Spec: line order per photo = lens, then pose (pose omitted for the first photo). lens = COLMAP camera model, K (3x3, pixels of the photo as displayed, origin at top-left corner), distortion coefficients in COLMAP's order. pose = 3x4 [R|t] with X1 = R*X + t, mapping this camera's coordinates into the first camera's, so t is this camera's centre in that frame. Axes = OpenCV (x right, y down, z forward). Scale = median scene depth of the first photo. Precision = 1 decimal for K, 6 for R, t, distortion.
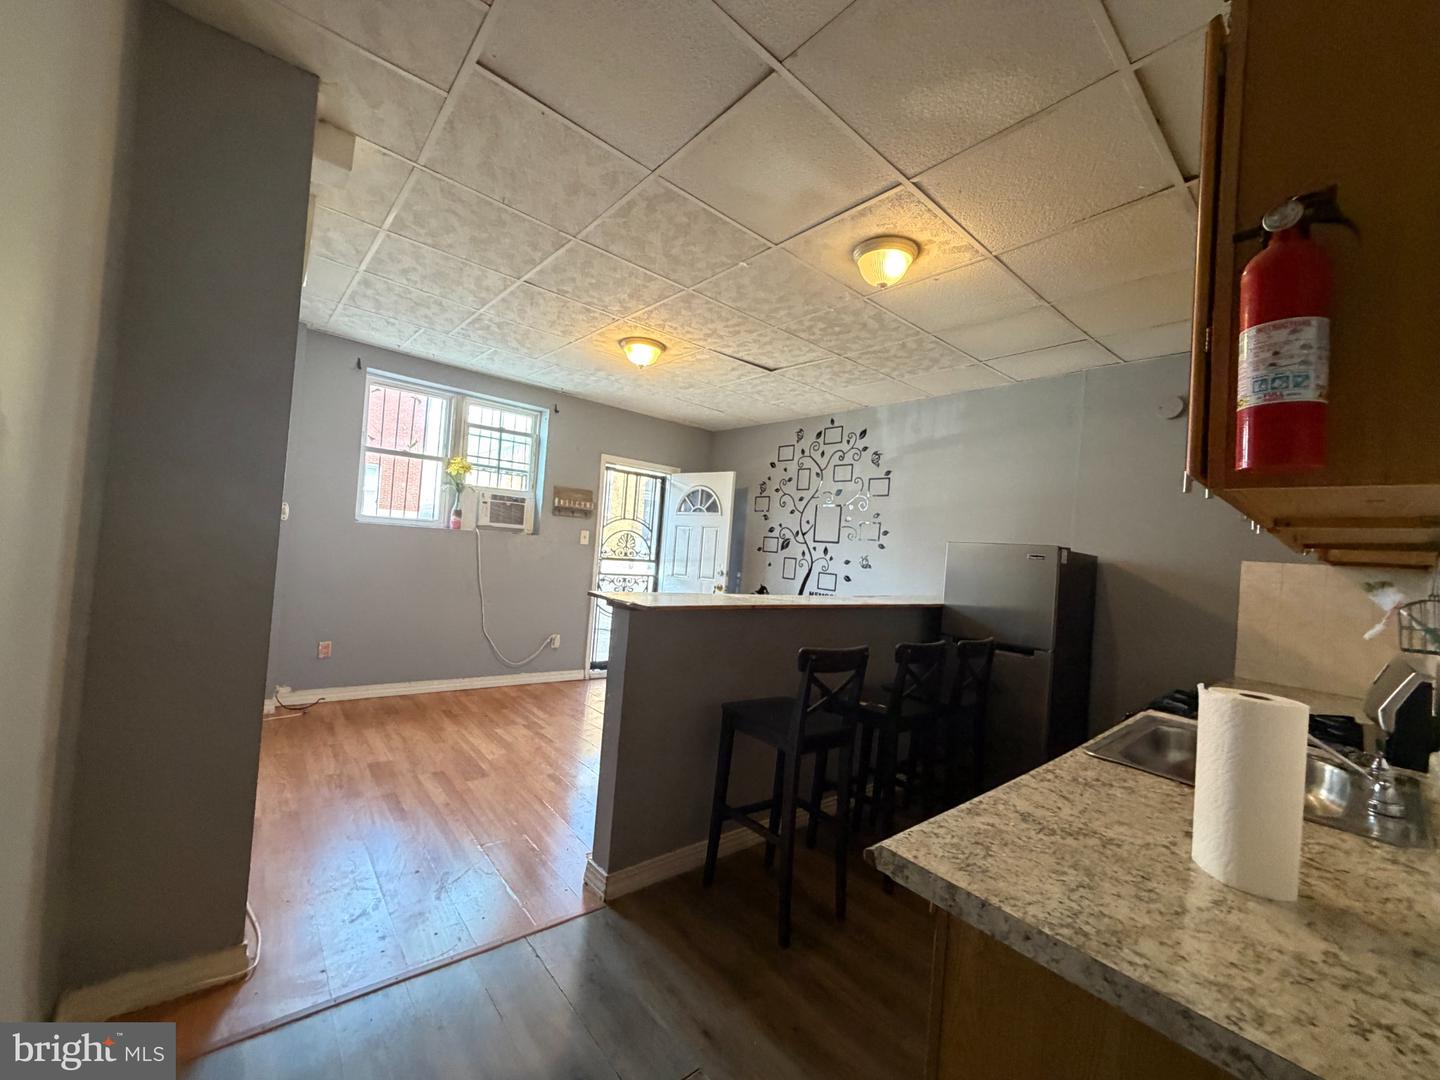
lens RADIAL K [[571.8, 0, 717.9], [0, 571.8, 536.4], [0, 0, 1]] dist [-0.002579, 0.000335]
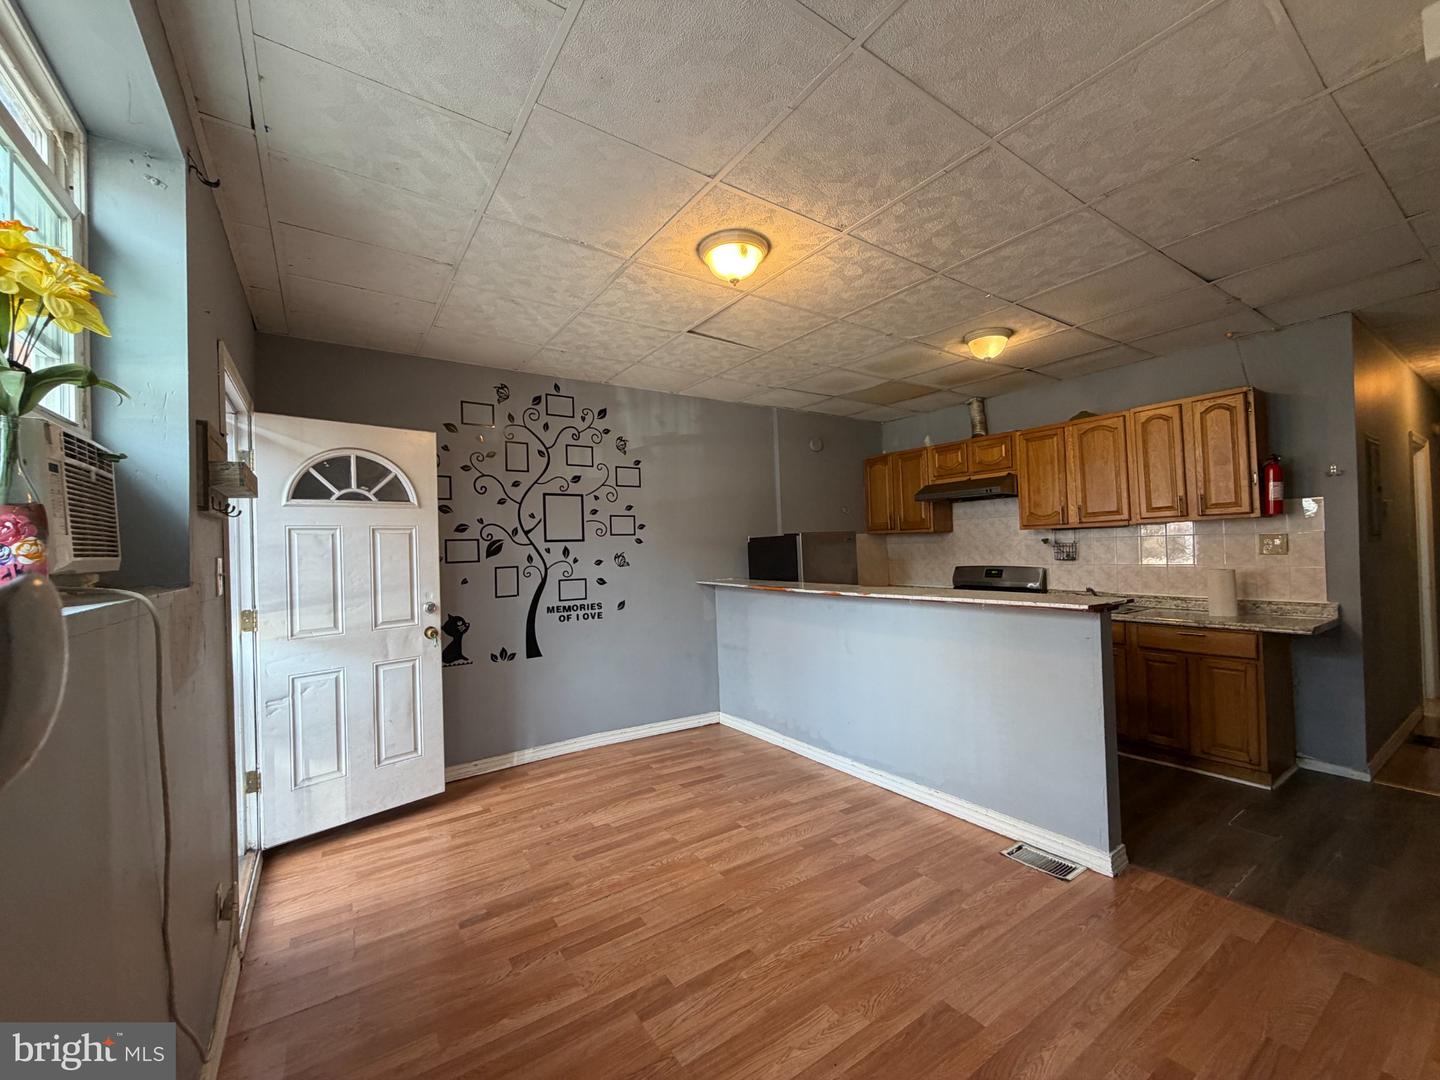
lens RADIAL K [[571.8, 0, 715.5], [0, 571.8, 538.2], [0, 0, 1]] dist [-0.002579, 0.000335]
pose [[0.109362, -0.066092, 0.991802, -0.582213], [0.016420, 0.997771, 0.064679, -0.042069], [-0.993866, 0.009212, 0.110203, 0.712444]]
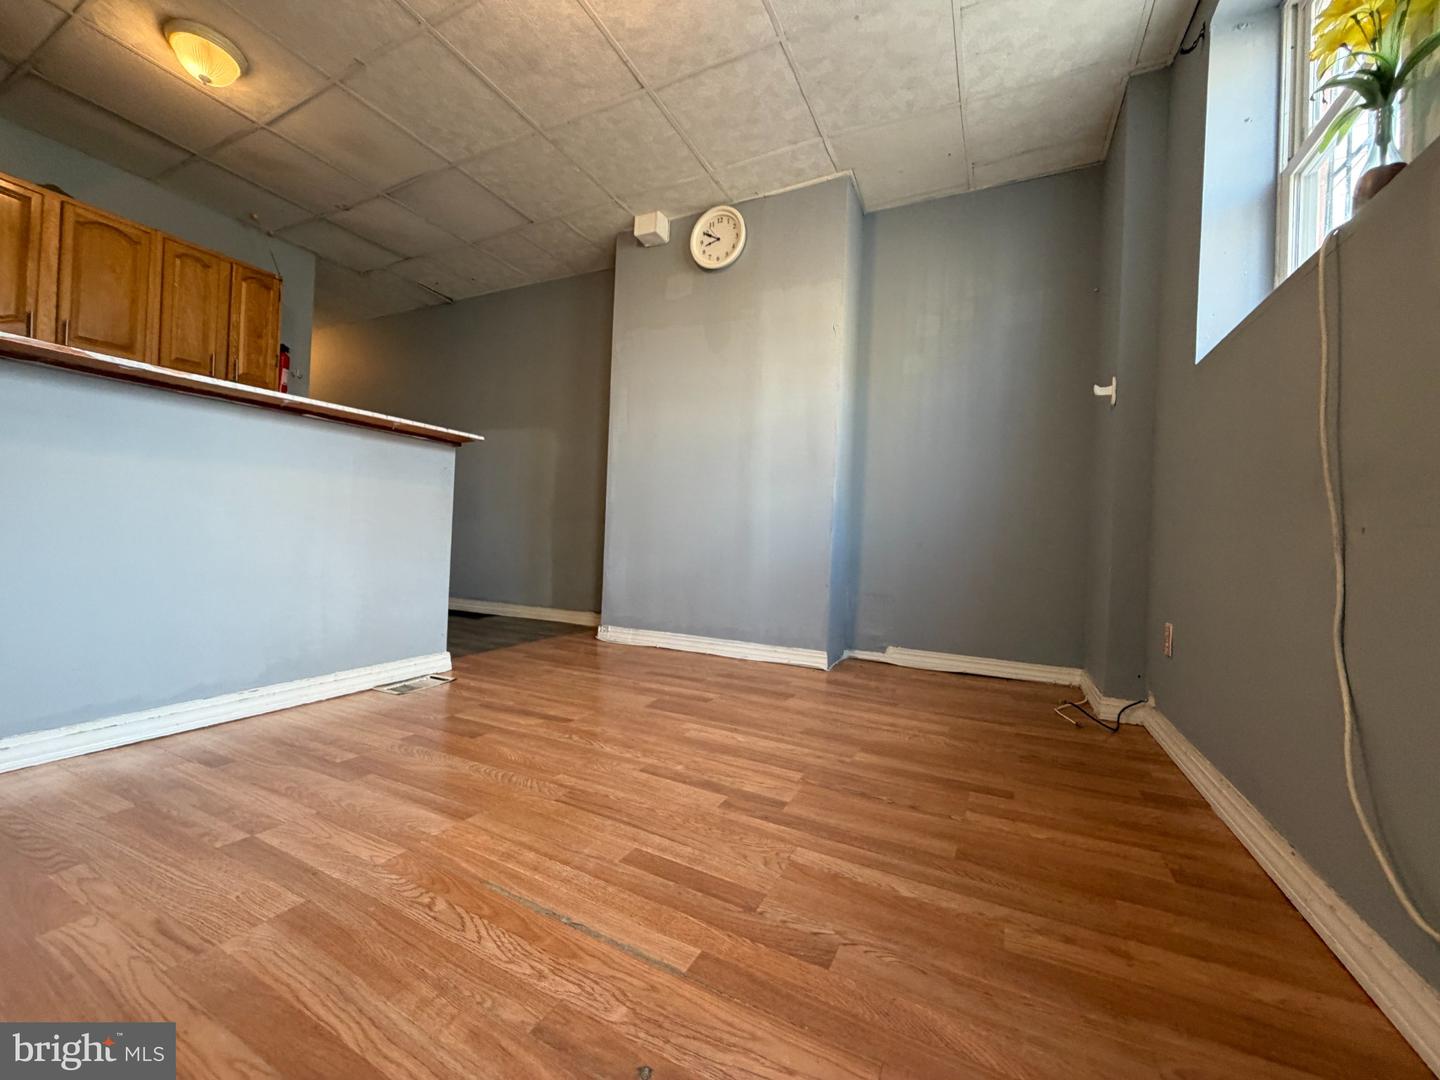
lens RADIAL K [[571.8, 0, 721.5], [0, 571.8, 538.9], [0, 0, 1]] dist [-0.002579, 0.000335]
pose [[-0.908916, -0.121045, -0.399023, -0.106520], [-0.106910, 0.992600, -0.057585, 0.147410], [0.403041, -0.009680, -0.915131, 1.054184]]
